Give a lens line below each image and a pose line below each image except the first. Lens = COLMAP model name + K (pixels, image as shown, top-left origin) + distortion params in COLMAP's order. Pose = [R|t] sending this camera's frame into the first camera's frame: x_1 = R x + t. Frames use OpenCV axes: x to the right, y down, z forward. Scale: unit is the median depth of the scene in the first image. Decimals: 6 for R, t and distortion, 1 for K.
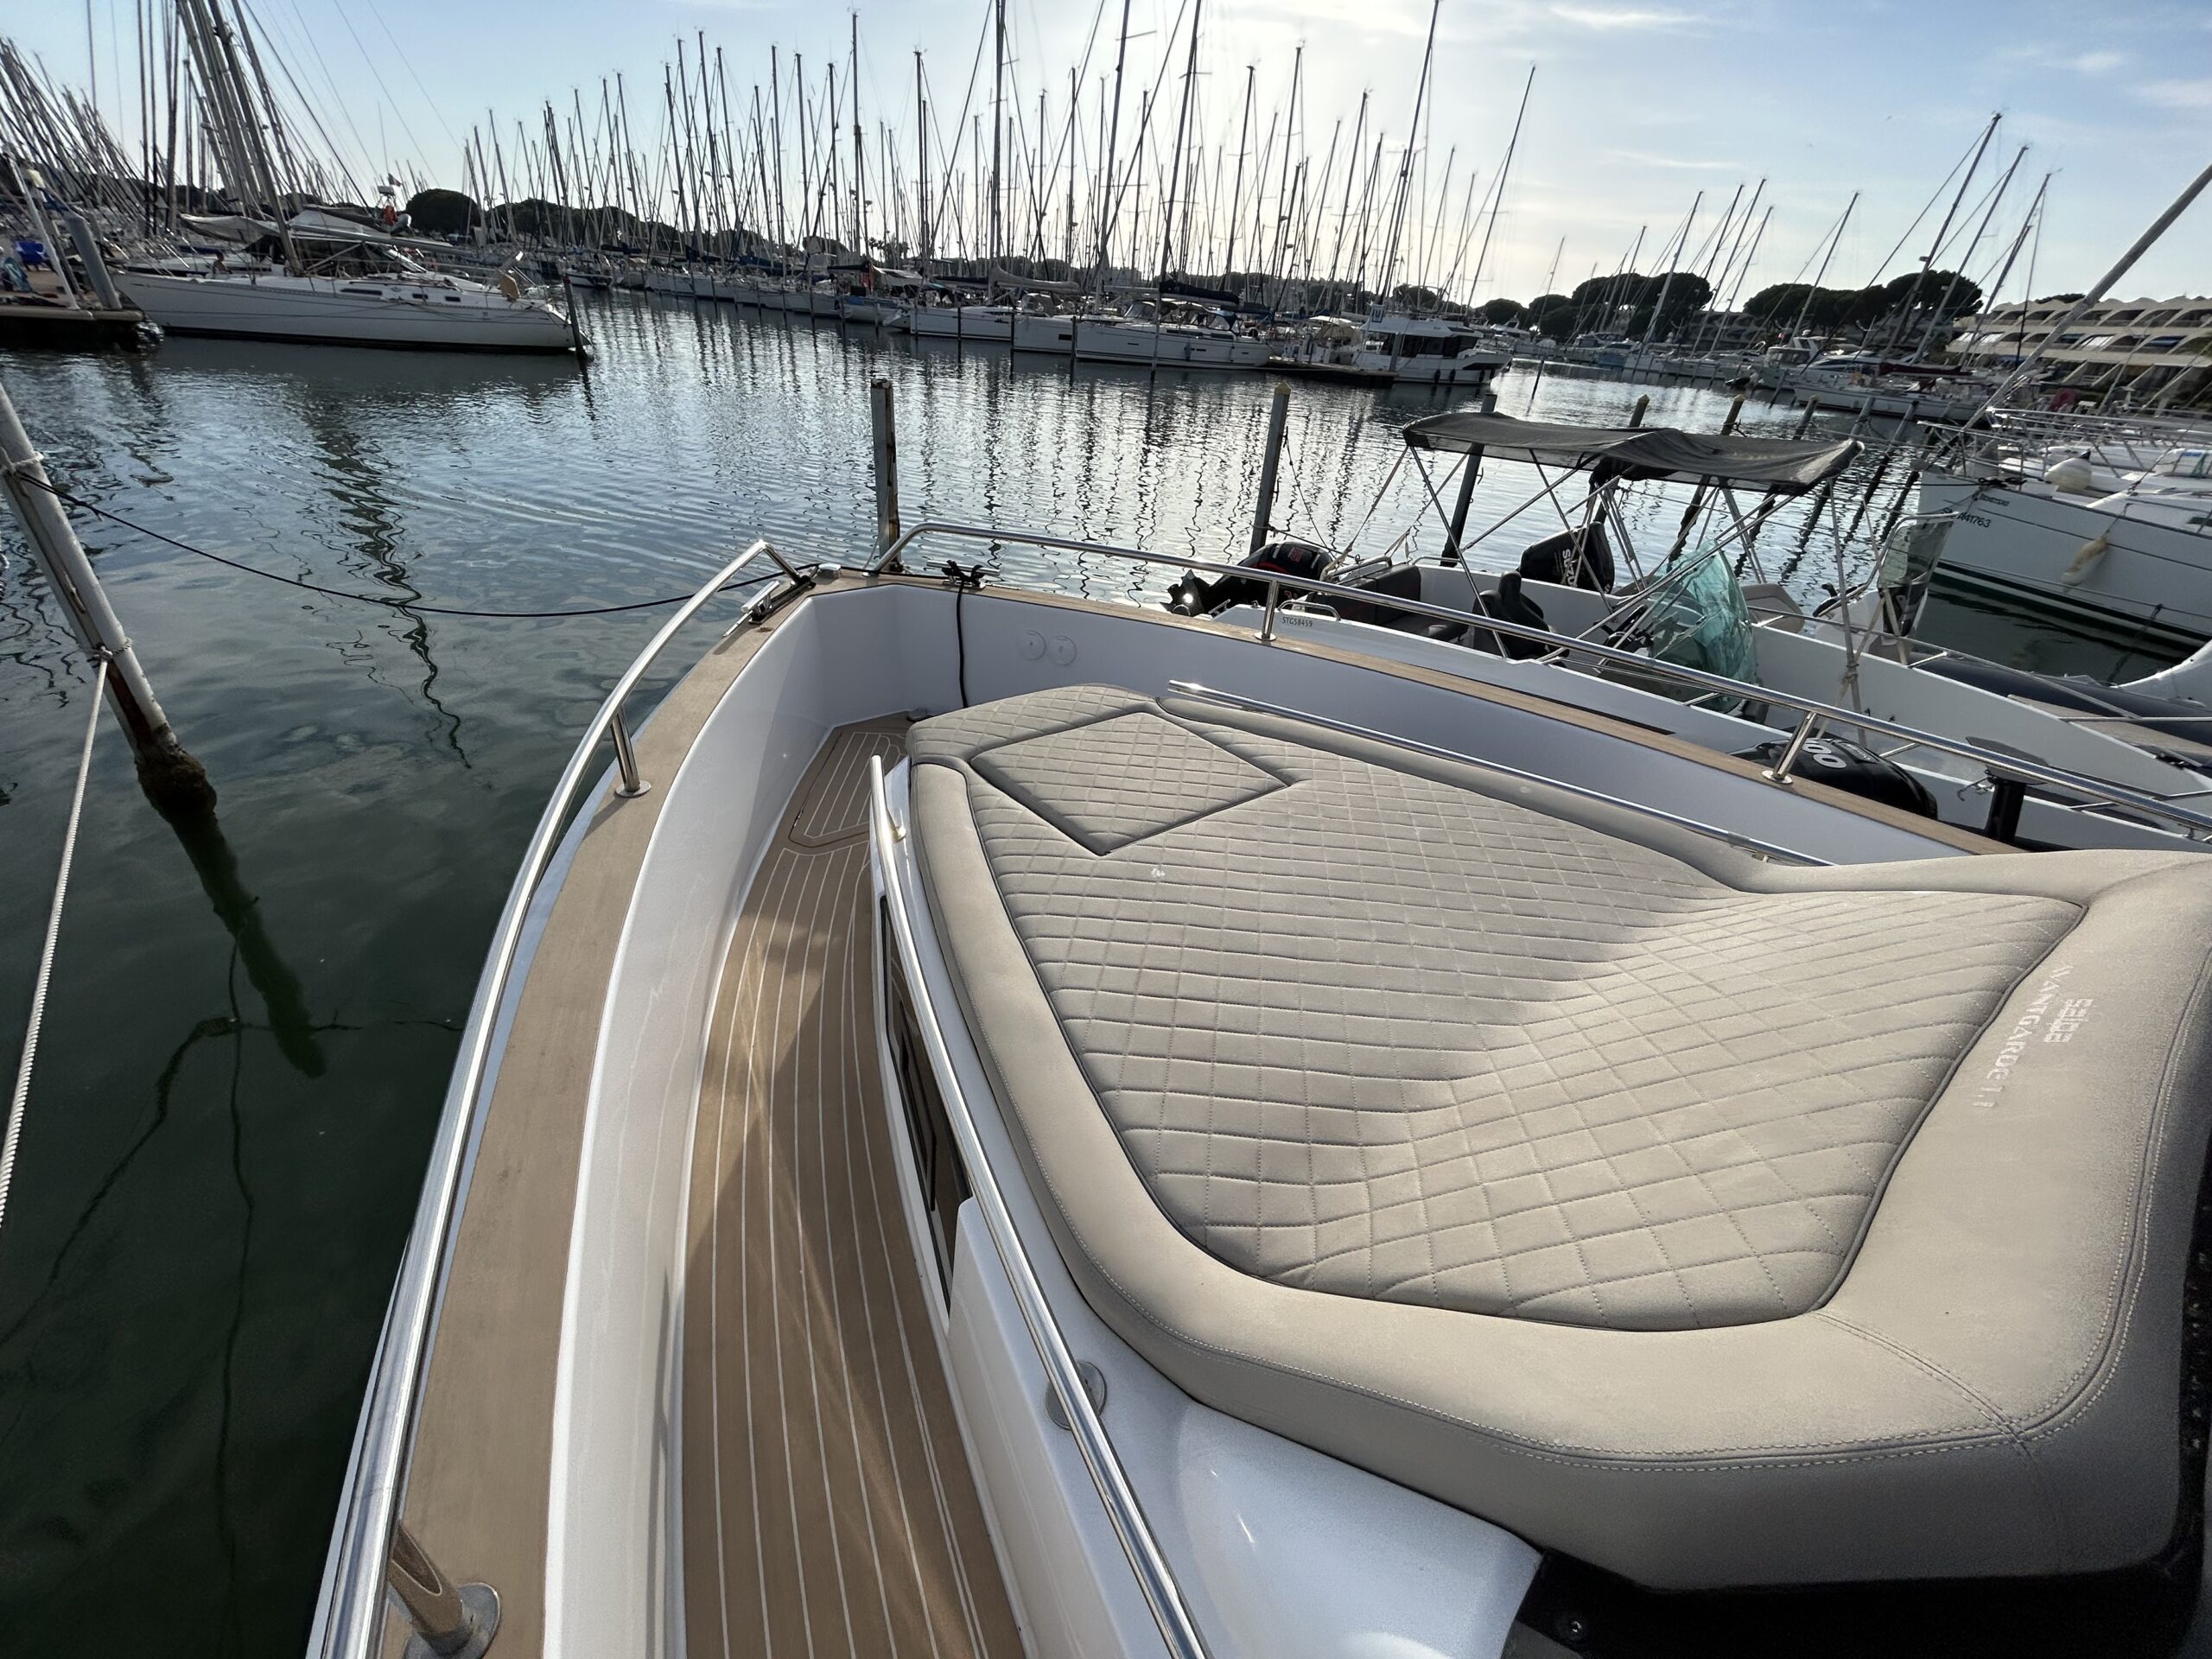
lens RADIAL K [[898.7, 0, 1111.6], [0, 898.7, 829.4], [0, 0, 1]] dist [0.003641, -0.000311]
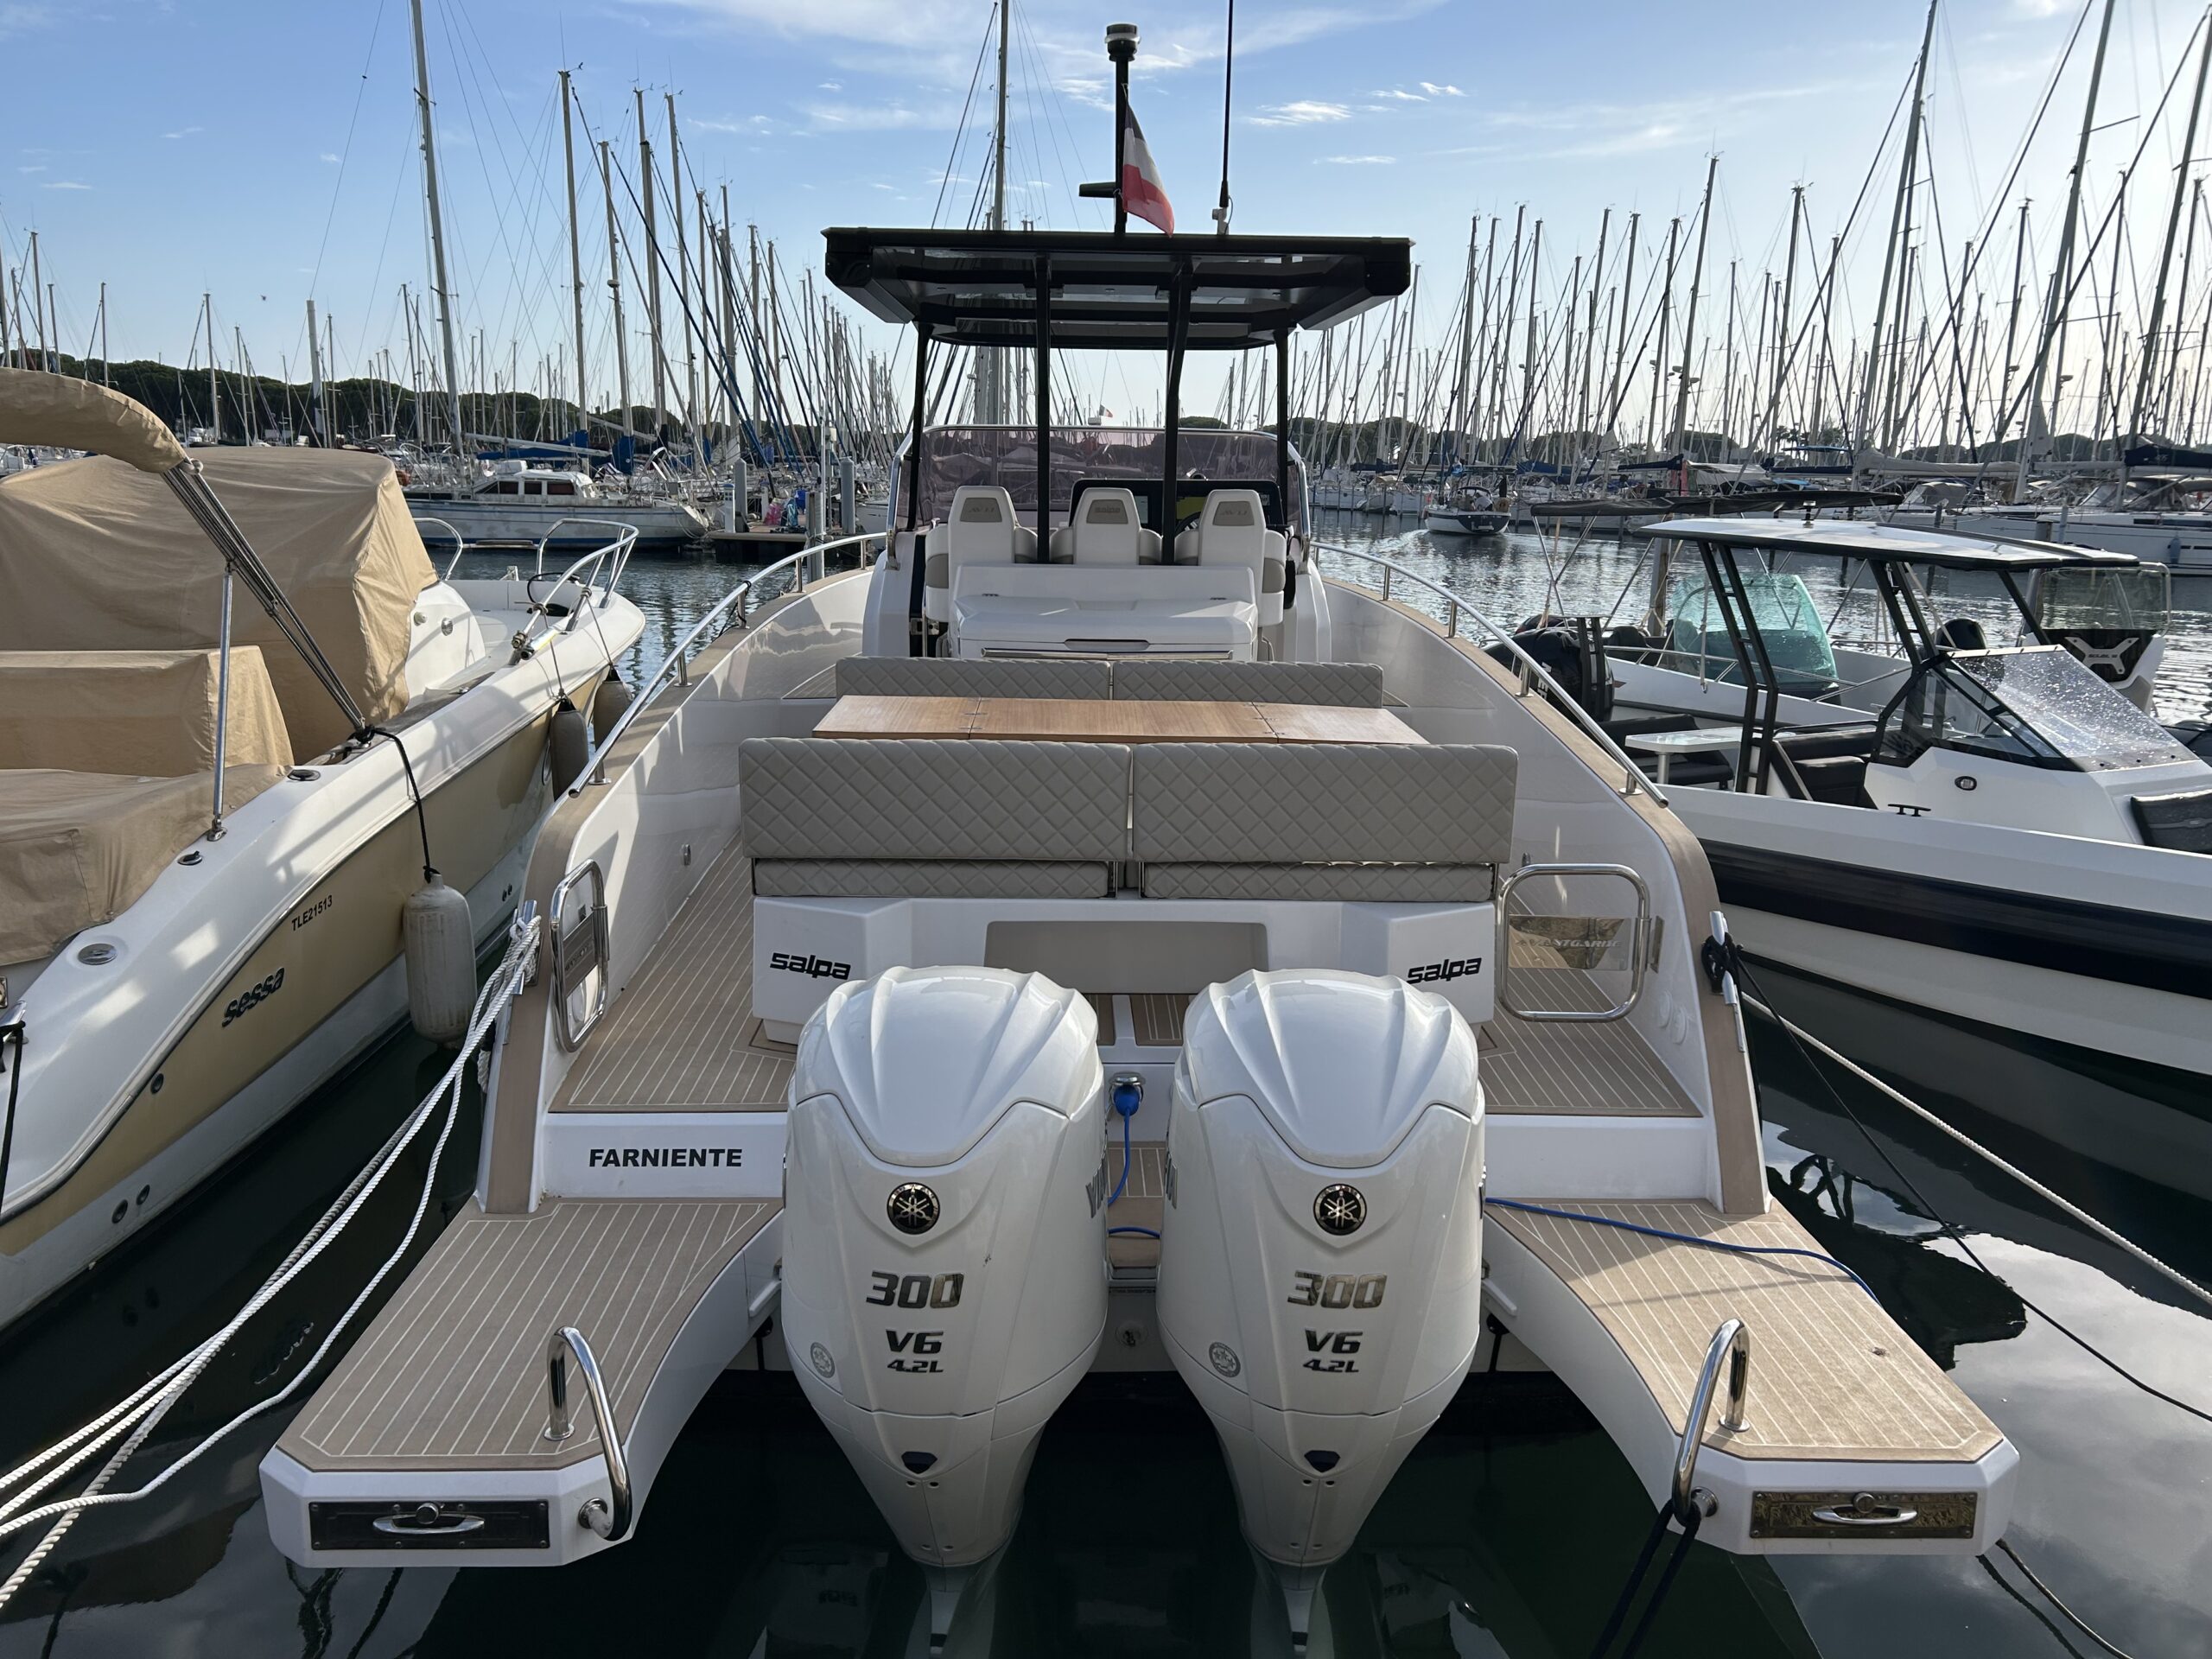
lens RADIAL K [[1663.3, 0, 1106.7], [0, 1663.3, 822.6], [0, 0, 1]] dist [0.059412, -0.047652]
pose [[0.821858, 0.062069, -0.566301, 0.127951], [-0.255714, 0.928474, -0.269346, 0.086302], [0.509077, 0.366175, 0.778945, -0.115036]]
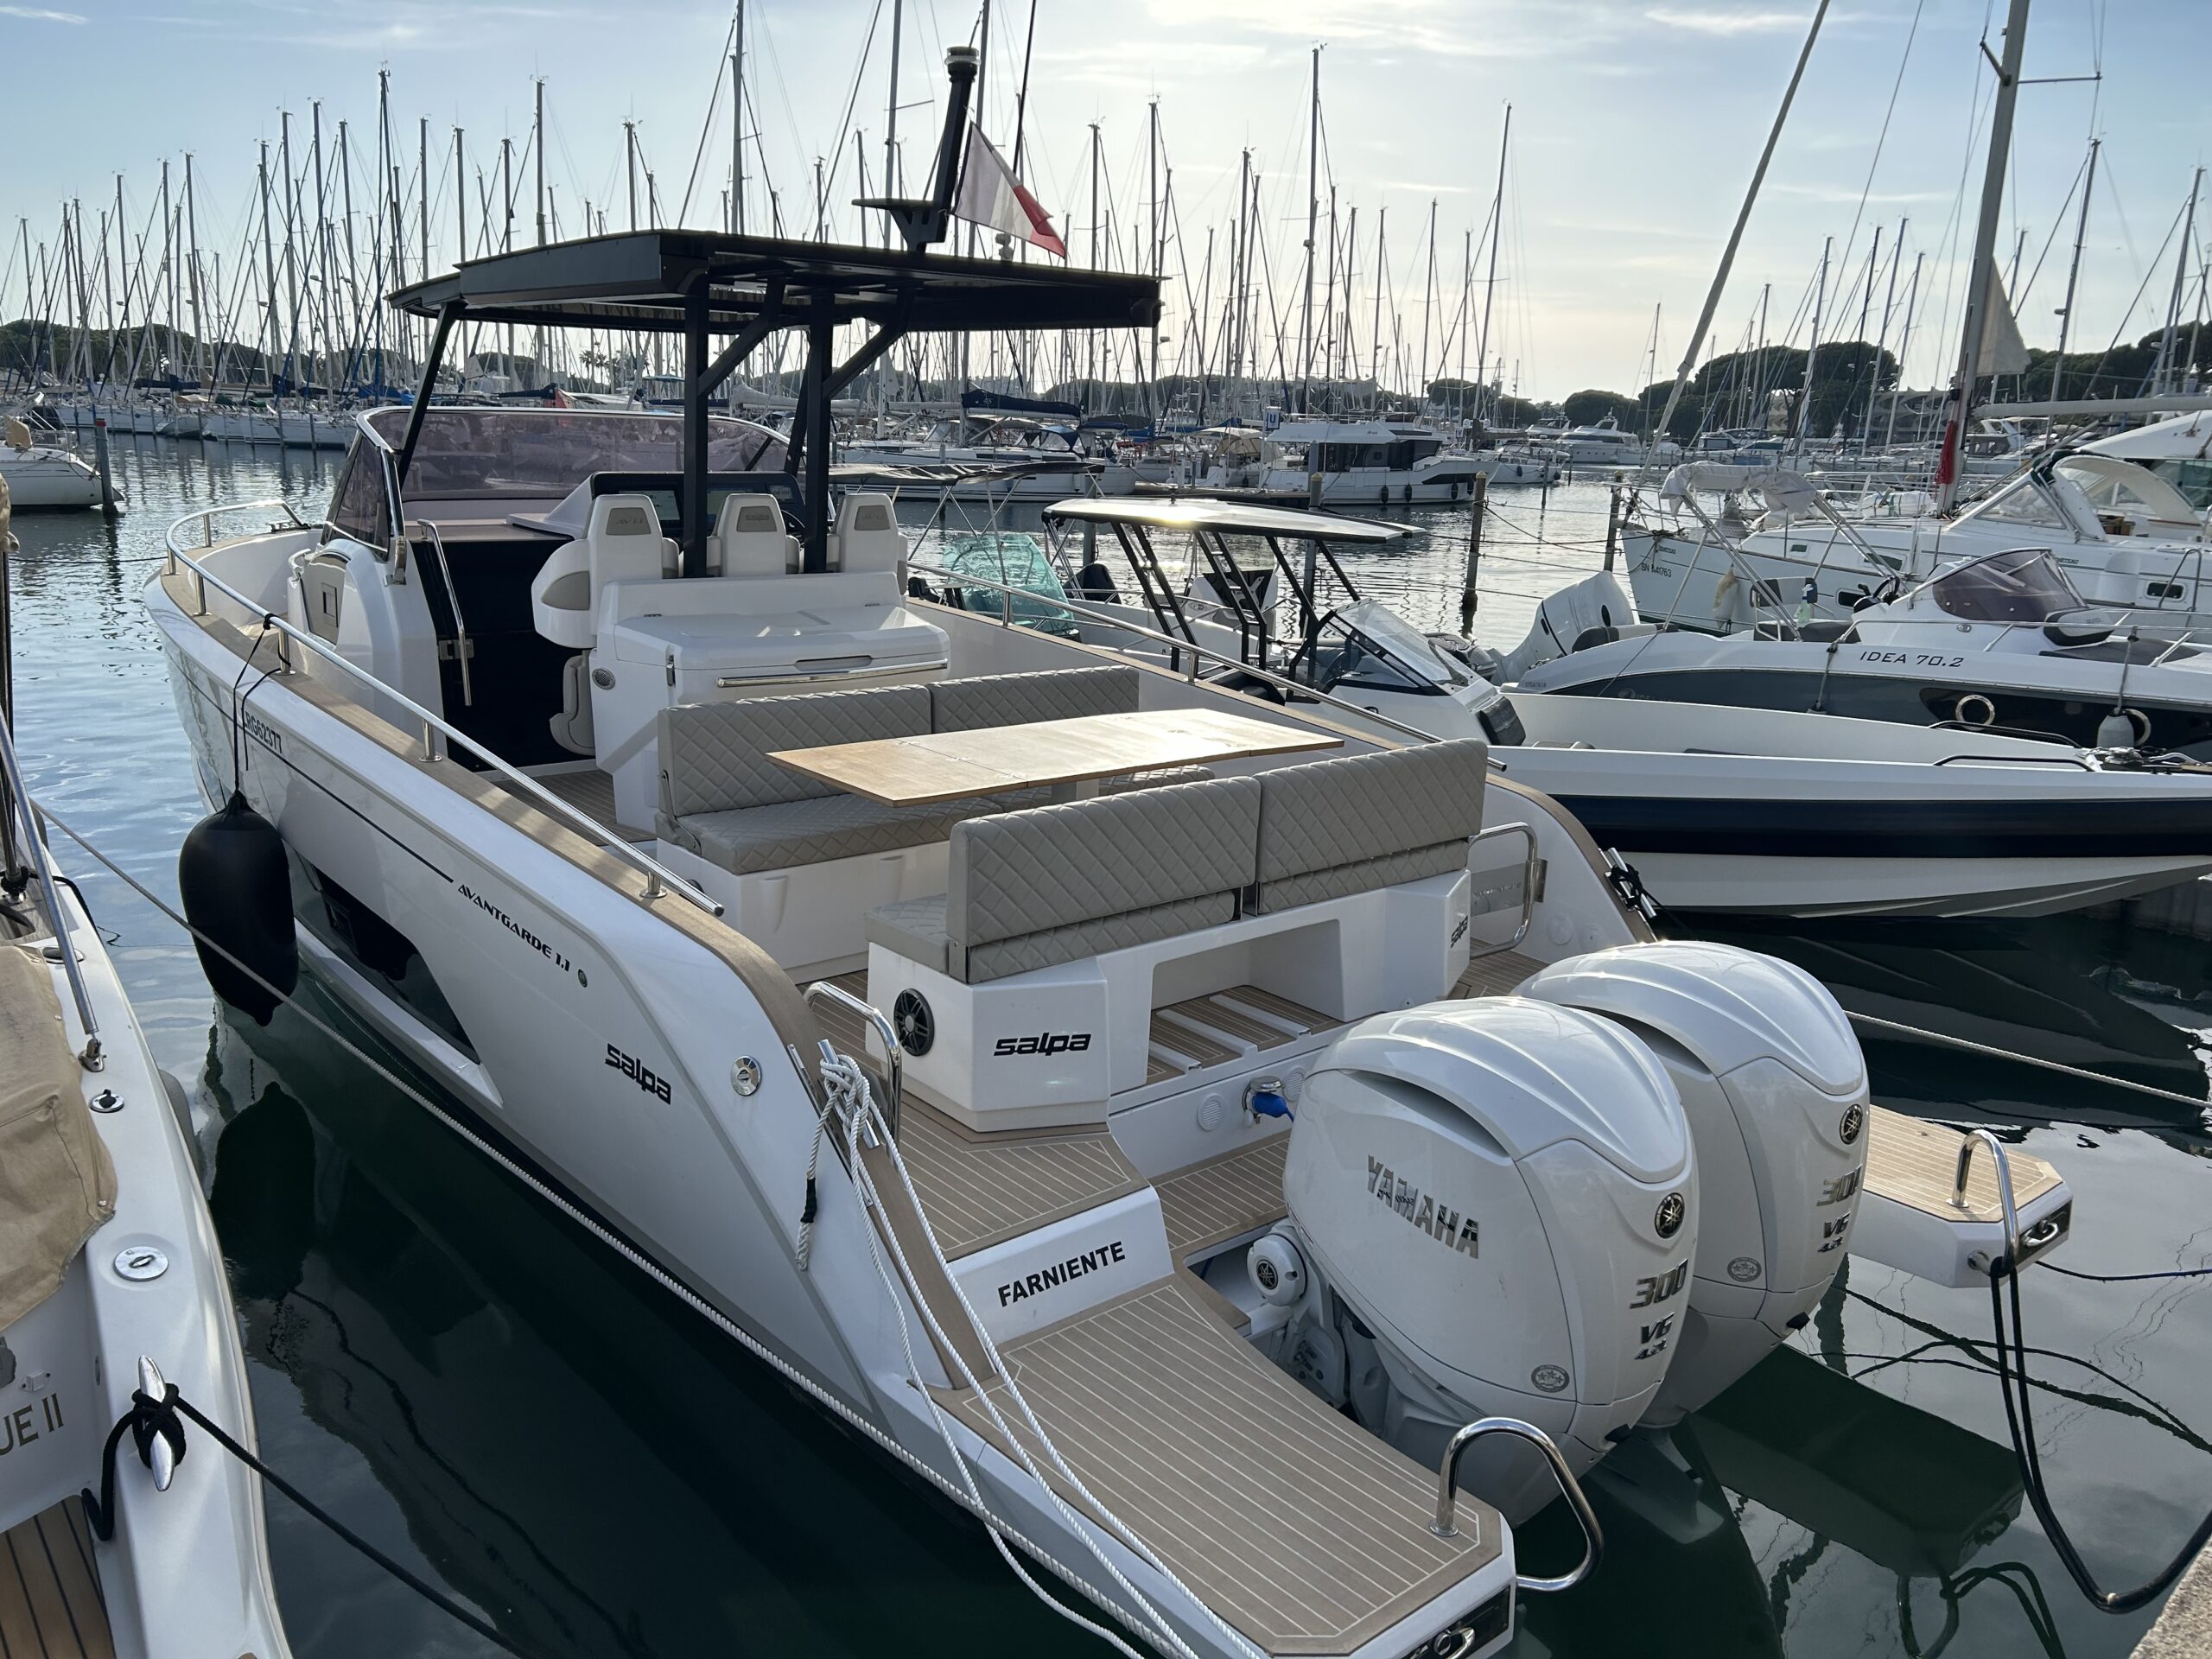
lens RADIAL K [[1663.3, 0, 1112.5], [0, 1663.3, 814.2], [0, 0, 1]] dist [0.059412, -0.047652]
pose [[0.996604, -0.060524, 0.055832, 0.067150], [0.074349, 0.952843, -0.294216, 0.087629], [-0.035392, 0.297368, 0.954107, -0.135790]]
